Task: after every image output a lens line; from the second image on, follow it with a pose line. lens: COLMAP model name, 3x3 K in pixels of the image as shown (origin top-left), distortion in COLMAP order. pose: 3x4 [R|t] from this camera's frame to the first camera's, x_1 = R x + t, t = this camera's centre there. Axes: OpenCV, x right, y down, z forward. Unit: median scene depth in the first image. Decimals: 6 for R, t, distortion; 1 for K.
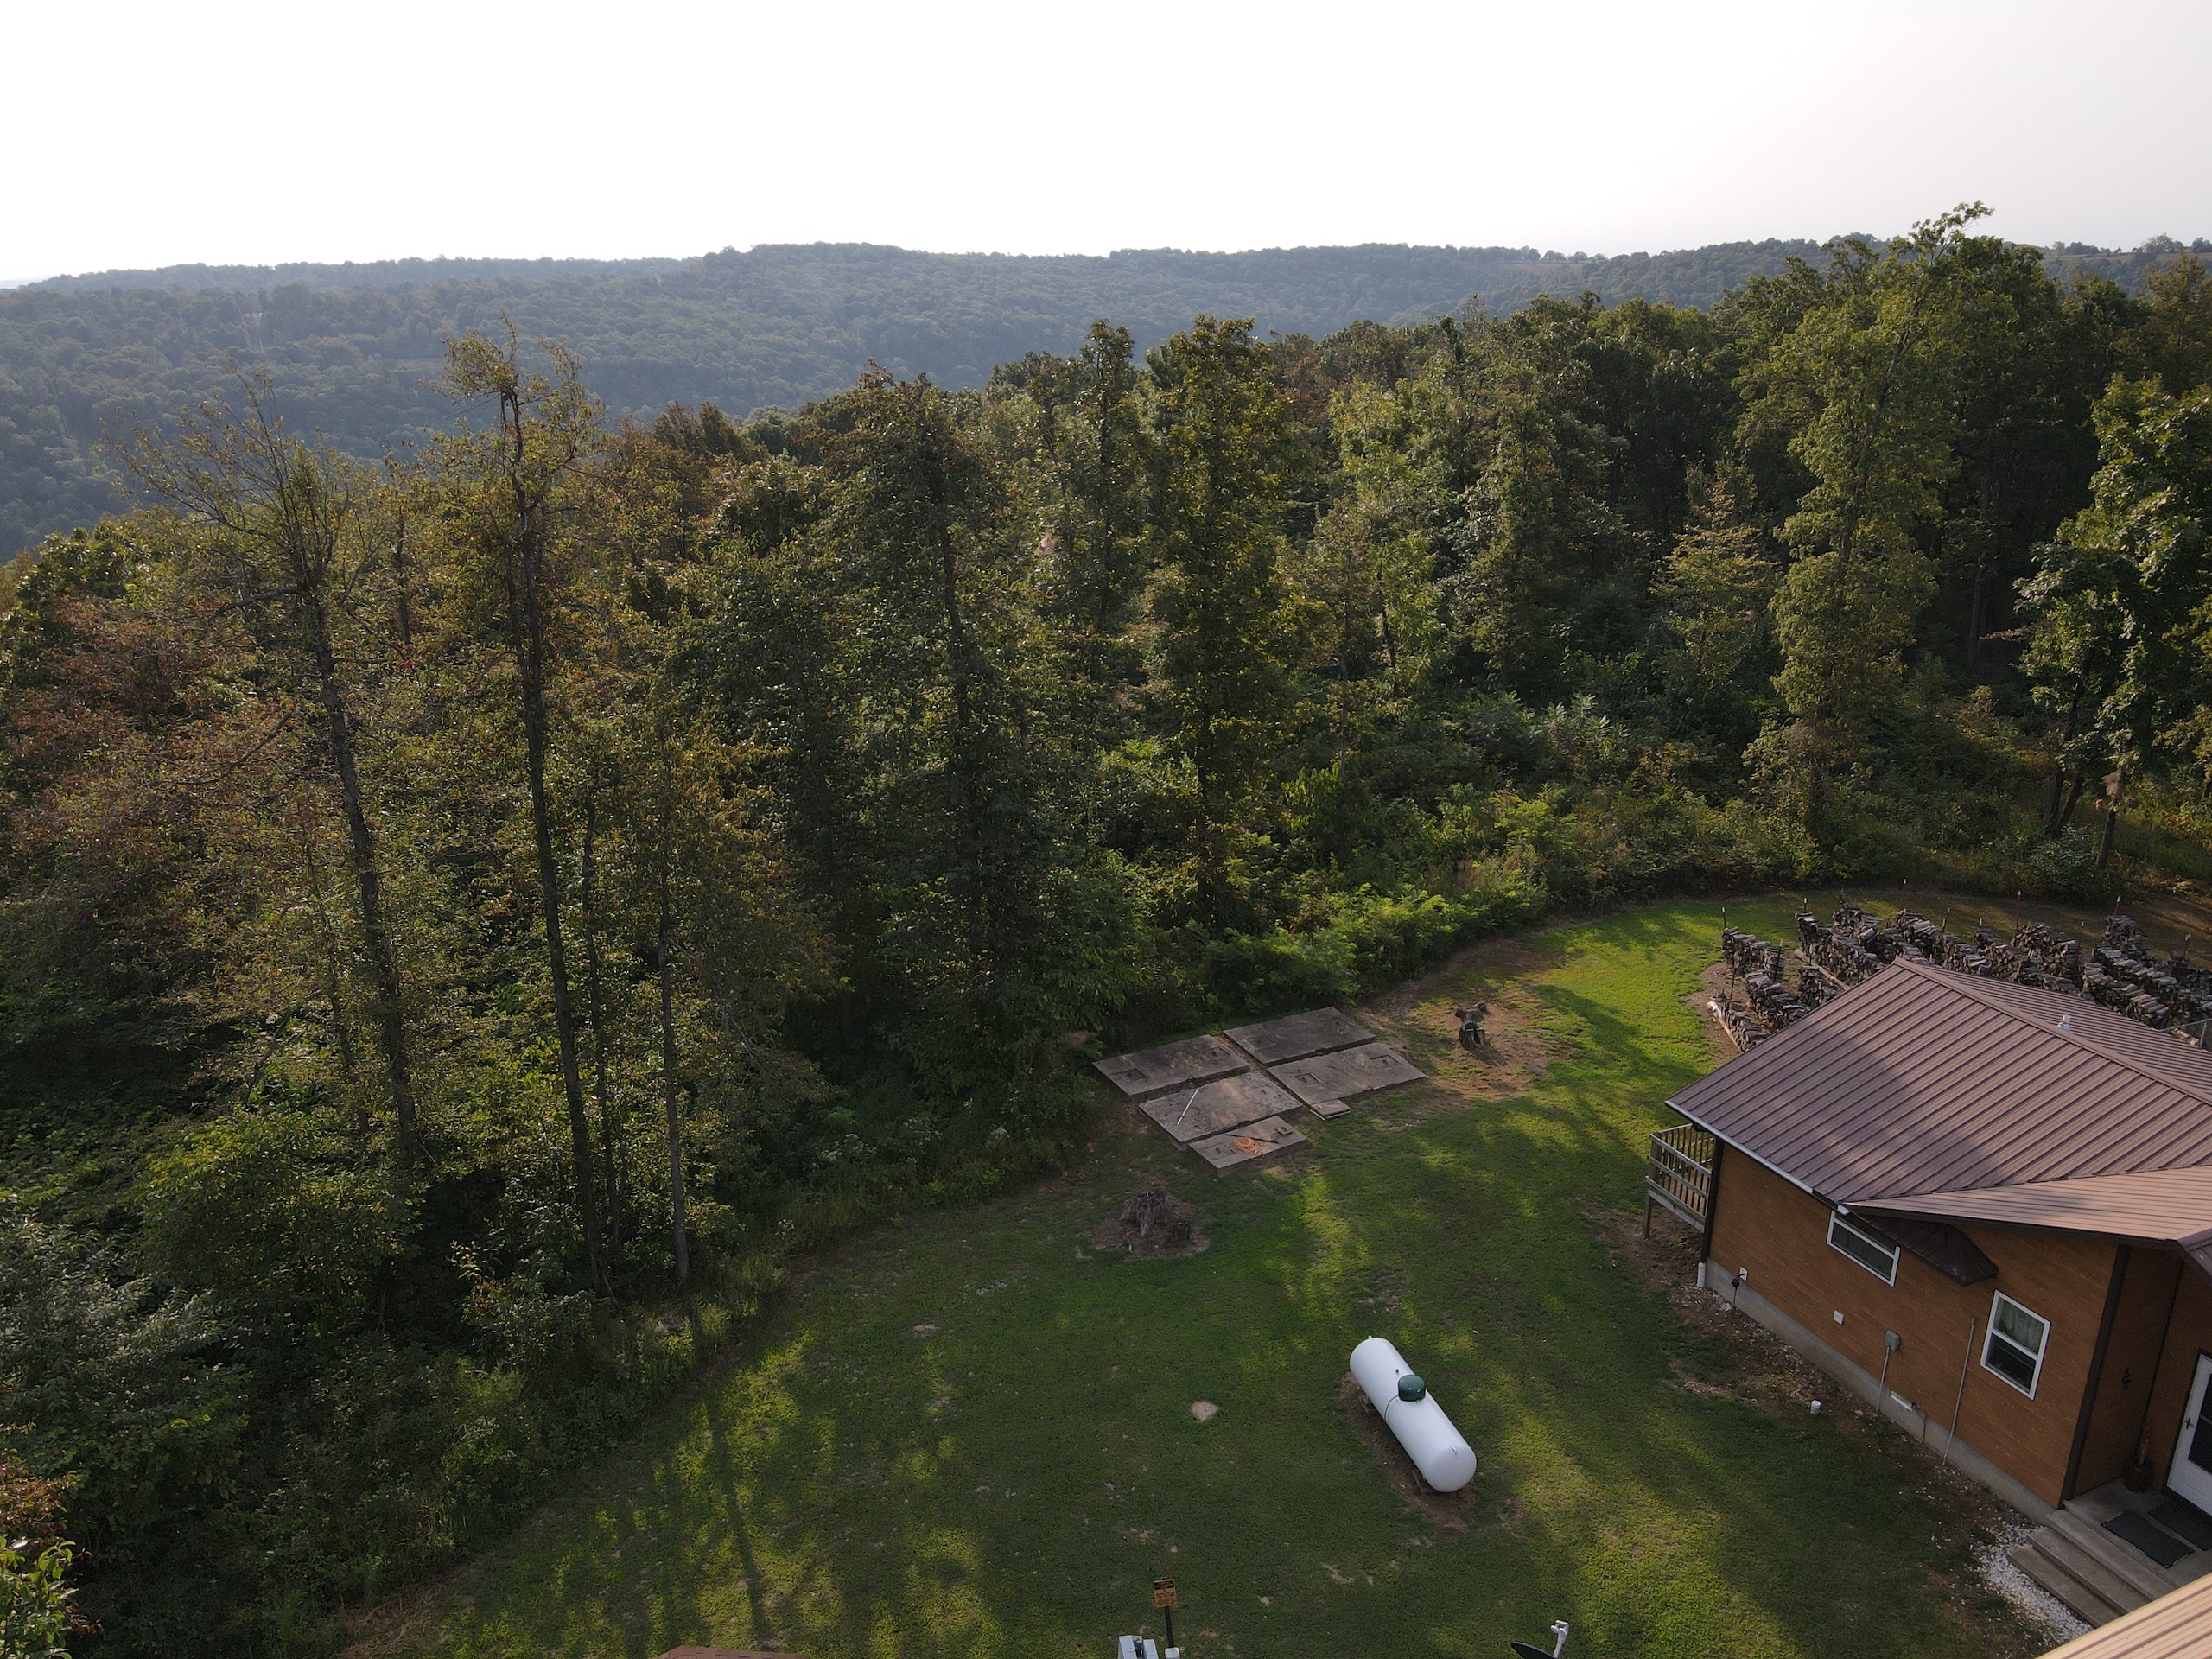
lens RADIAL K [[1632.7, 0, 1114.2], [0, 1632.7, 837.2], [0, 0, 1]] dist [0.007621, 0.004216]
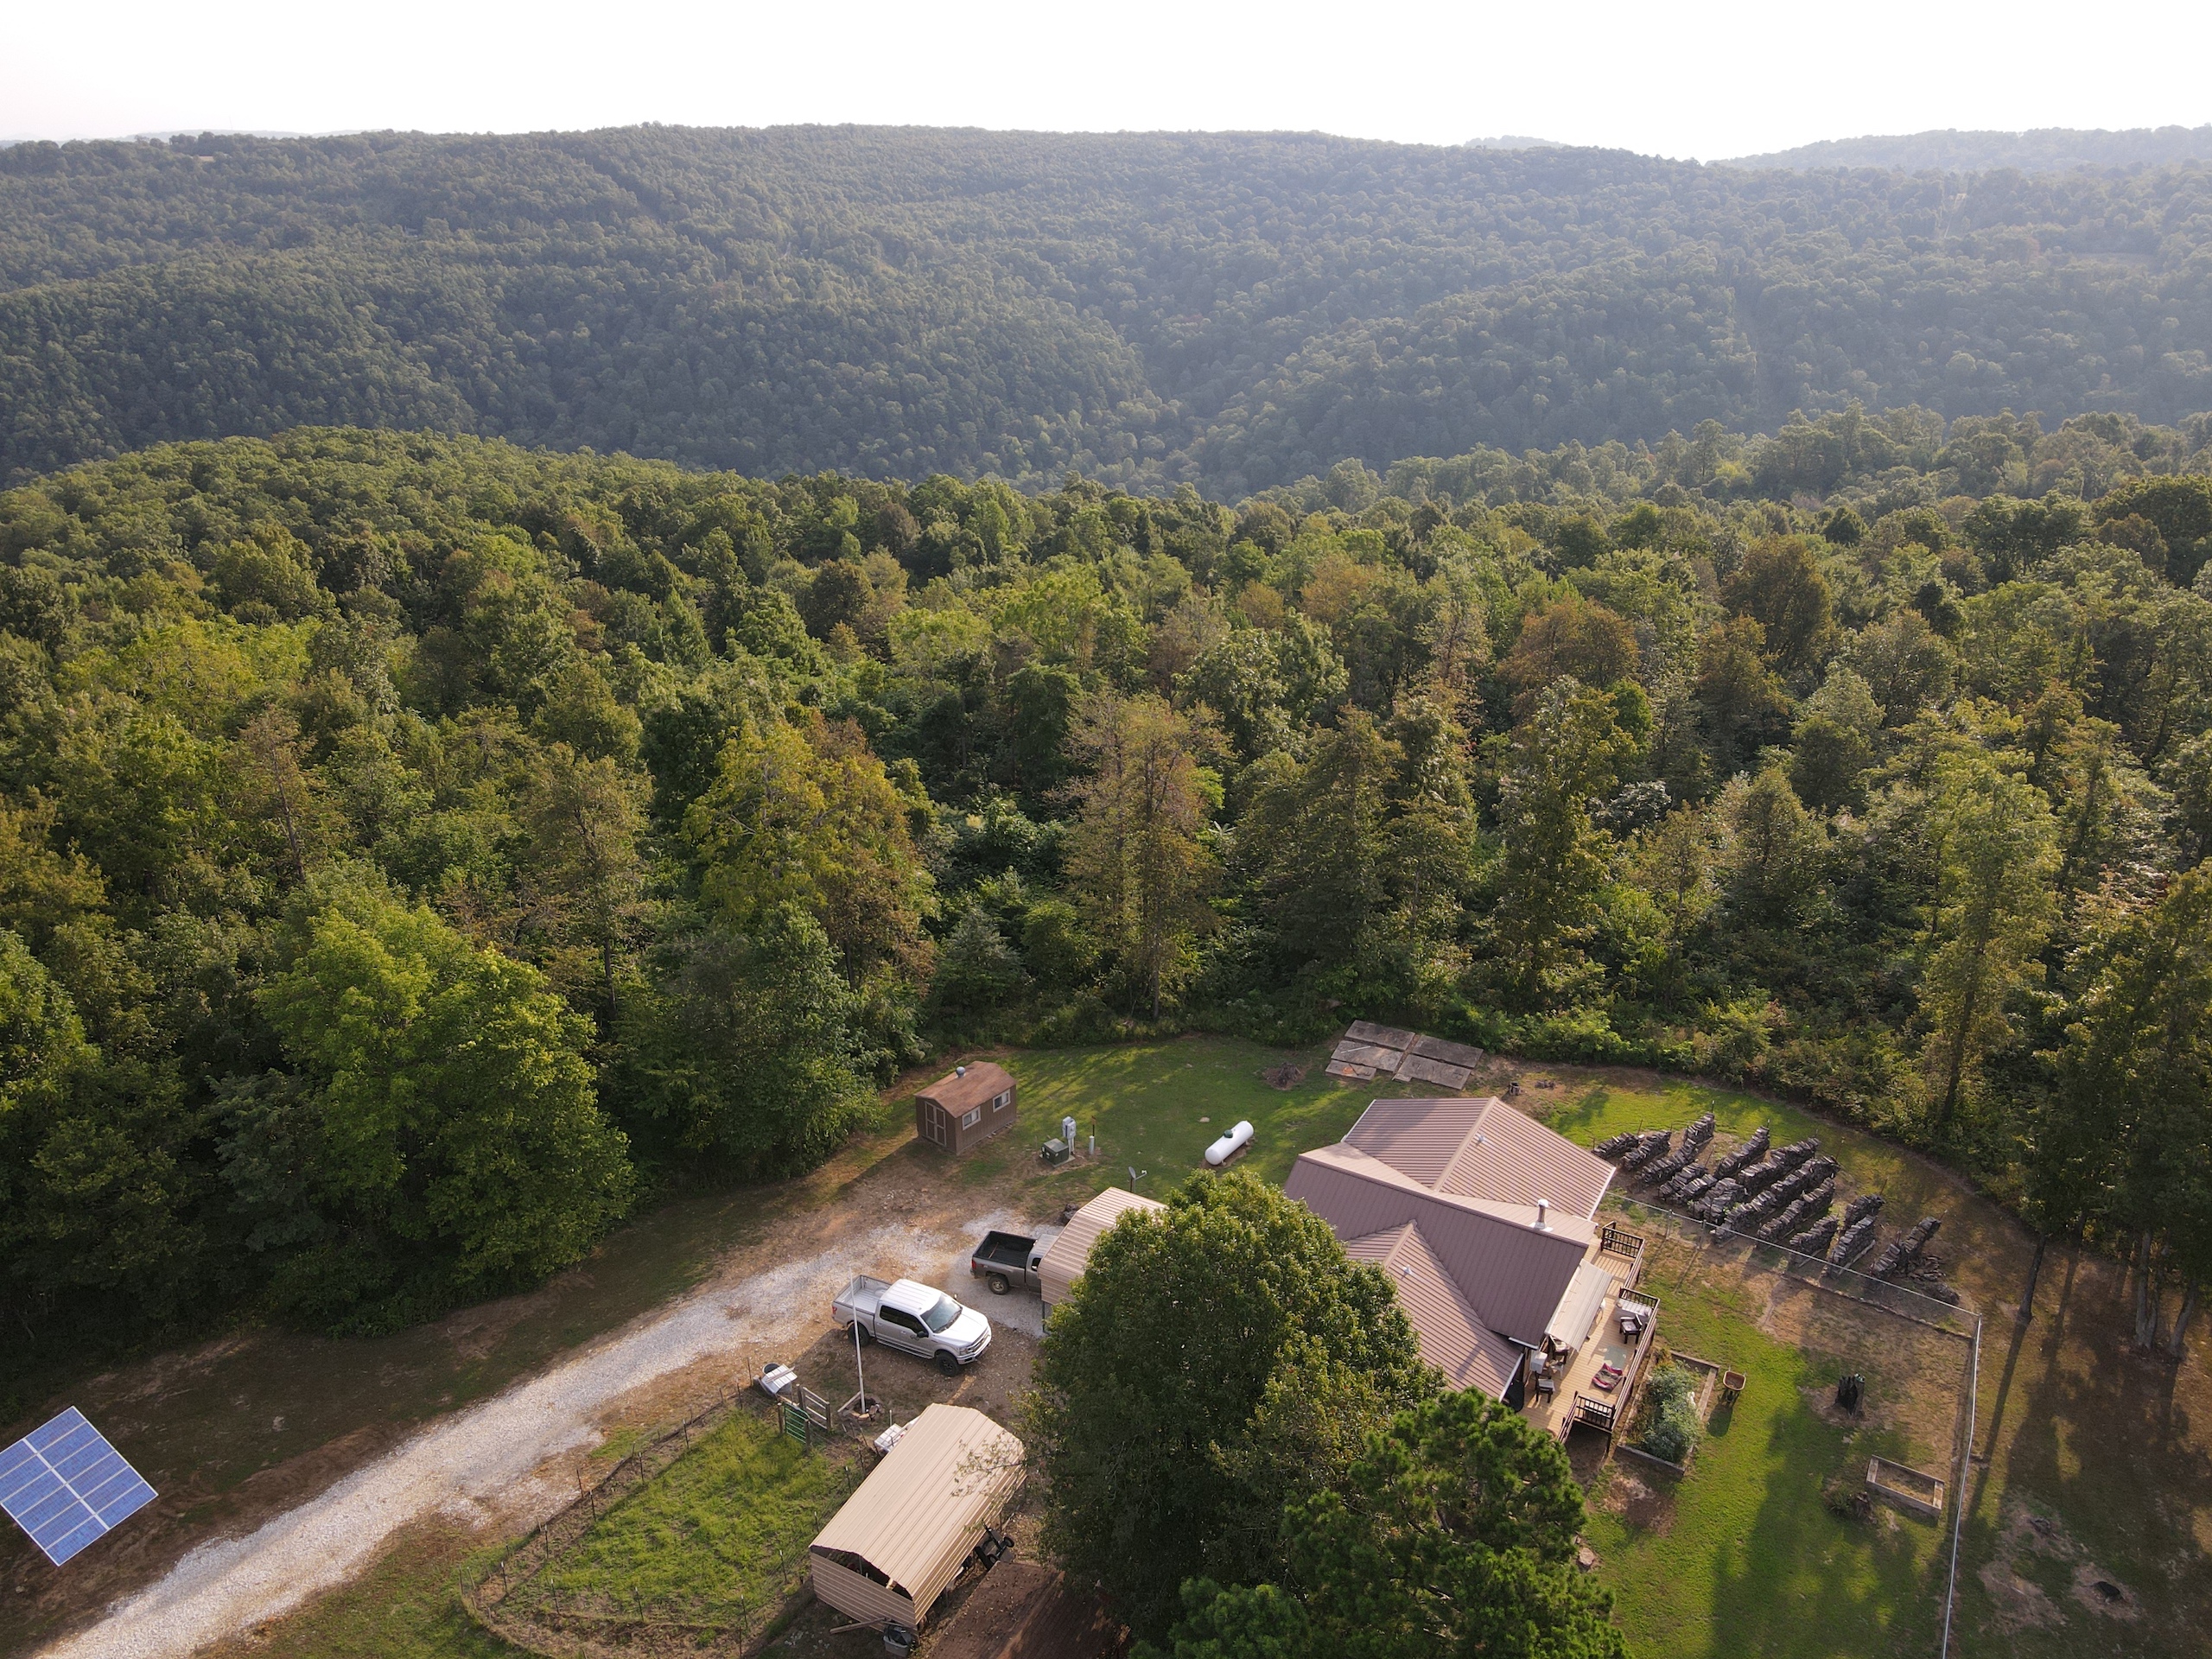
lens RADIAL K [[1632.0, 0, 1103.8], [0, 1632.0, 830.3], [0, 0, 1]] dist [-0.003963, 0.028144]
pose [[0.590319, 0.319172, -0.741386, 0.851648], [-0.261320, 0.944603, 0.198586, -0.289210], [0.763698, 0.076510, 0.641023, -0.449712]]
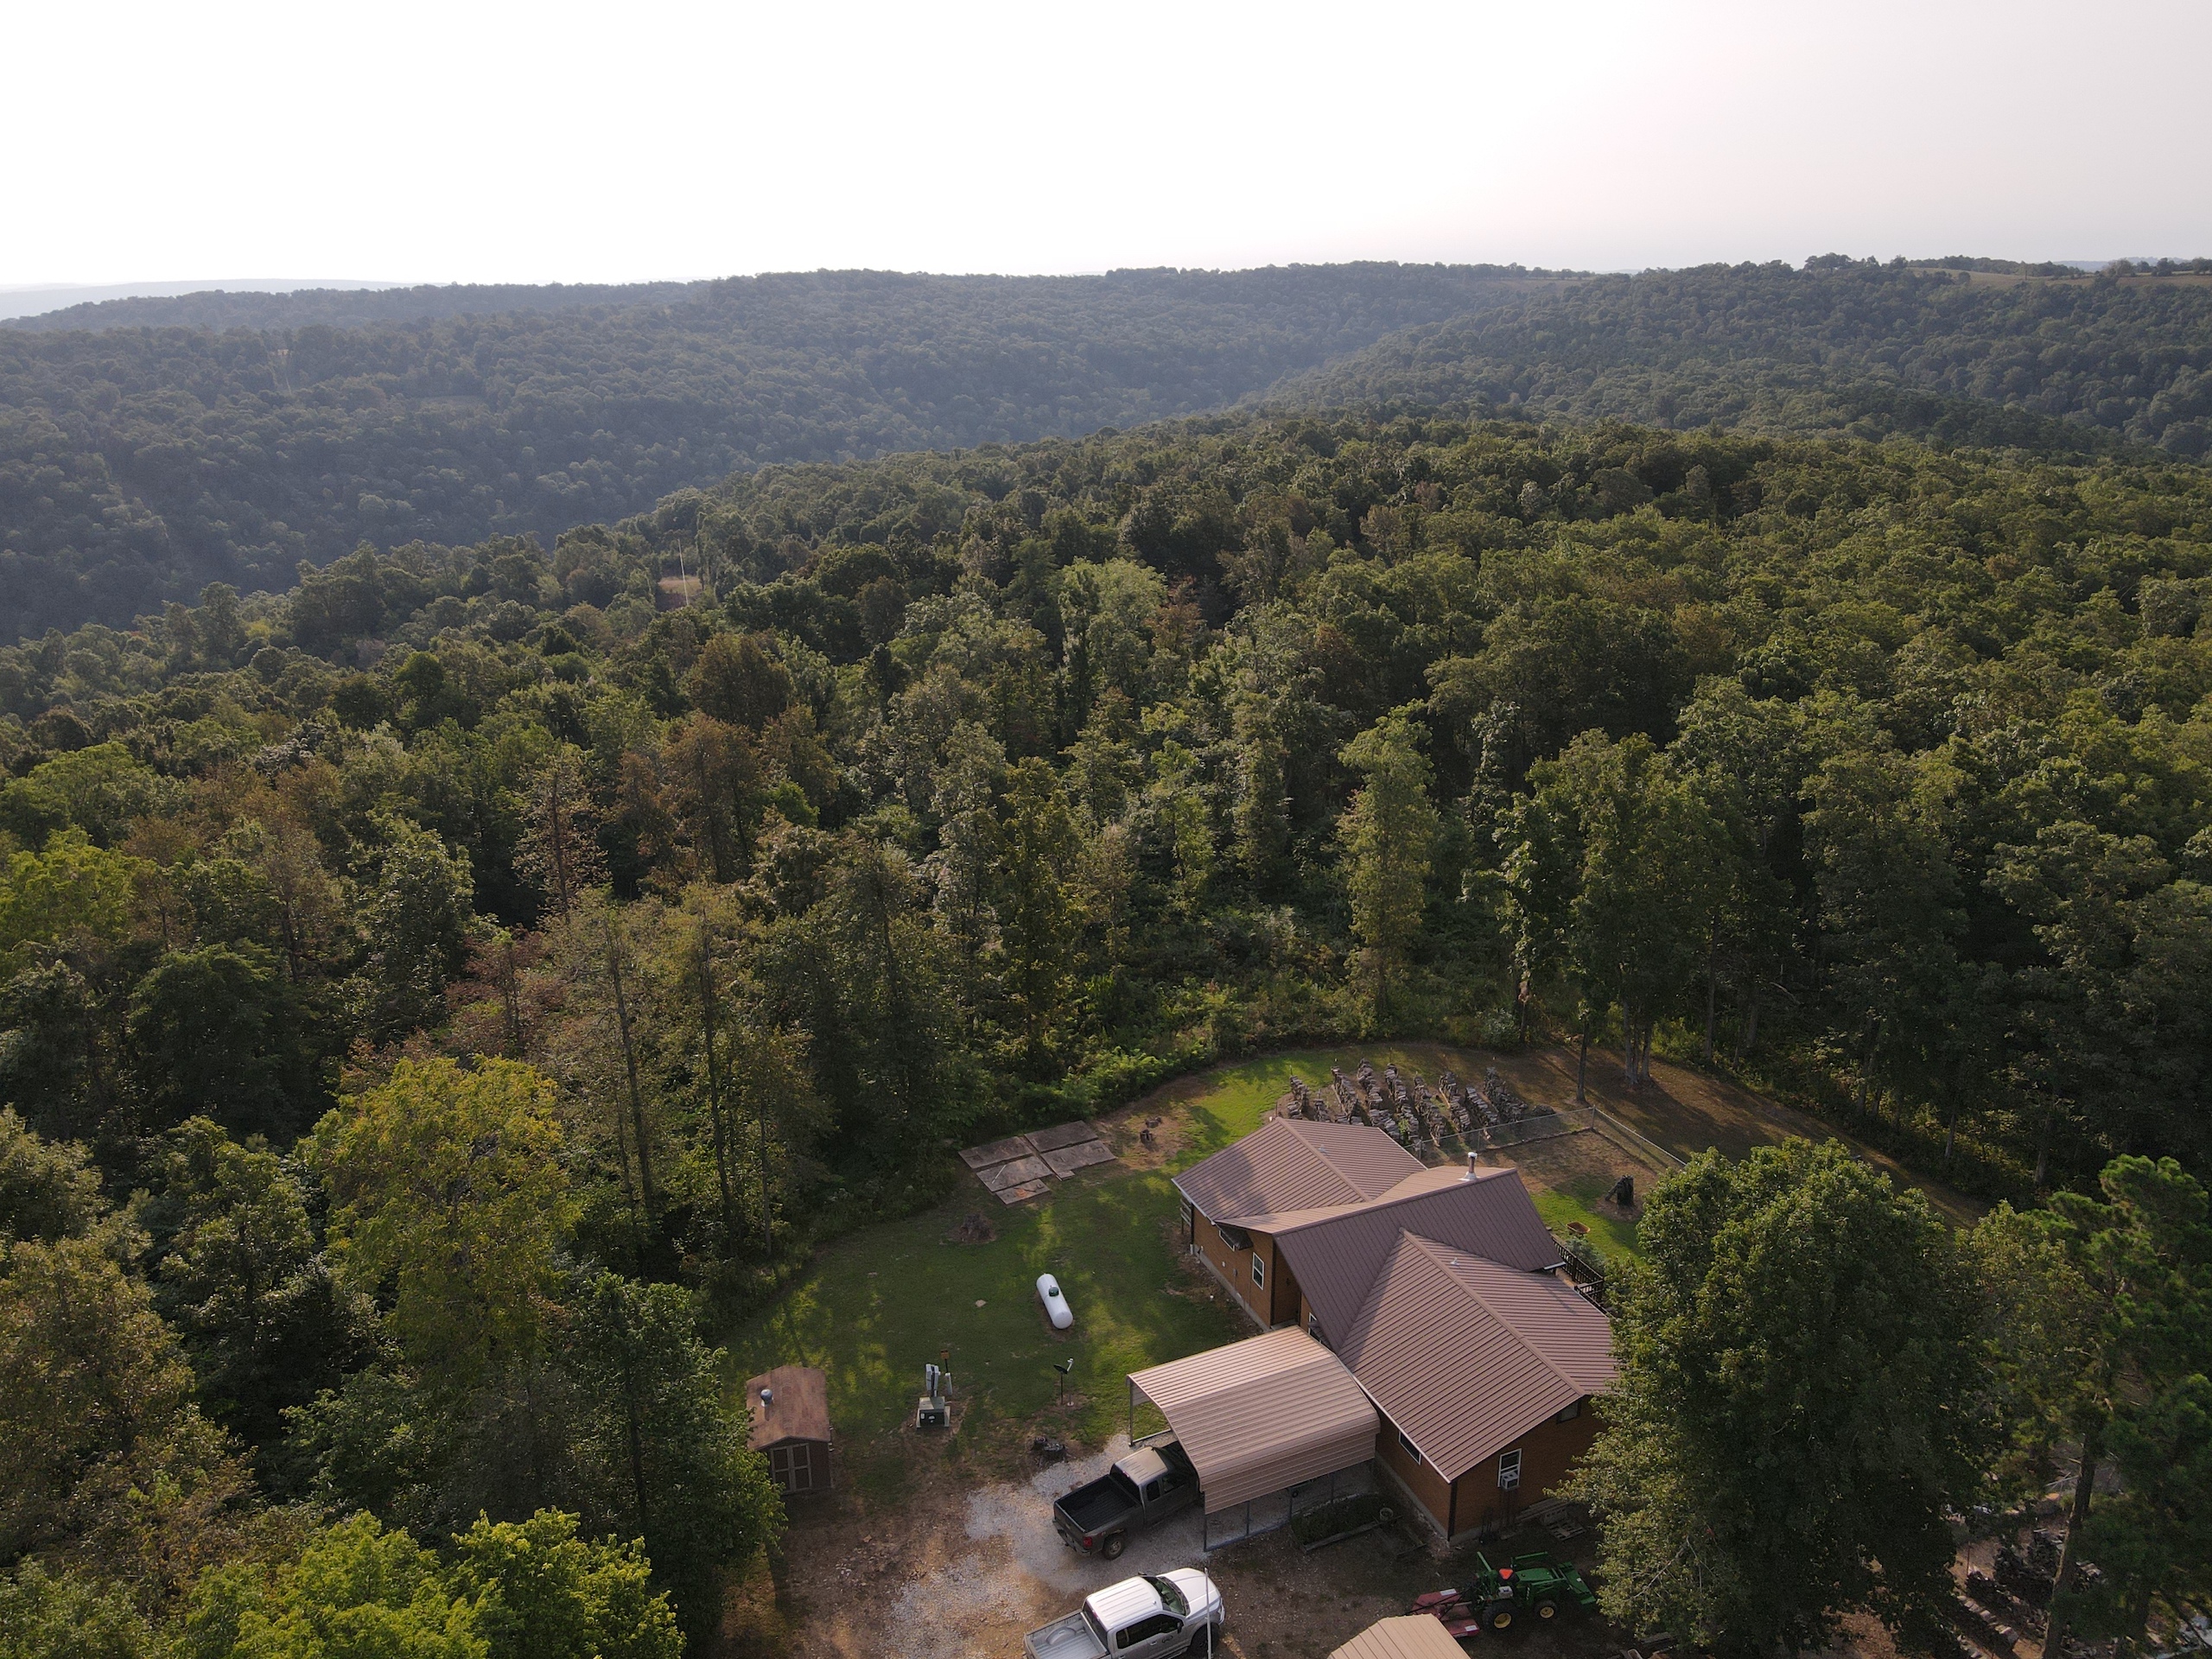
lens RADIAL K [[1632.0, 0, 1103.8], [0, 1632.0, 830.3], [0, 0, 1]] dist [-0.003963, 0.028144]
pose [[0.999929, -0.007134, -0.009546, 0.123126], [0.007086, 0.999962, -0.005086, -0.163769], [0.009582, 0.005018, 0.999942, -0.681395]]
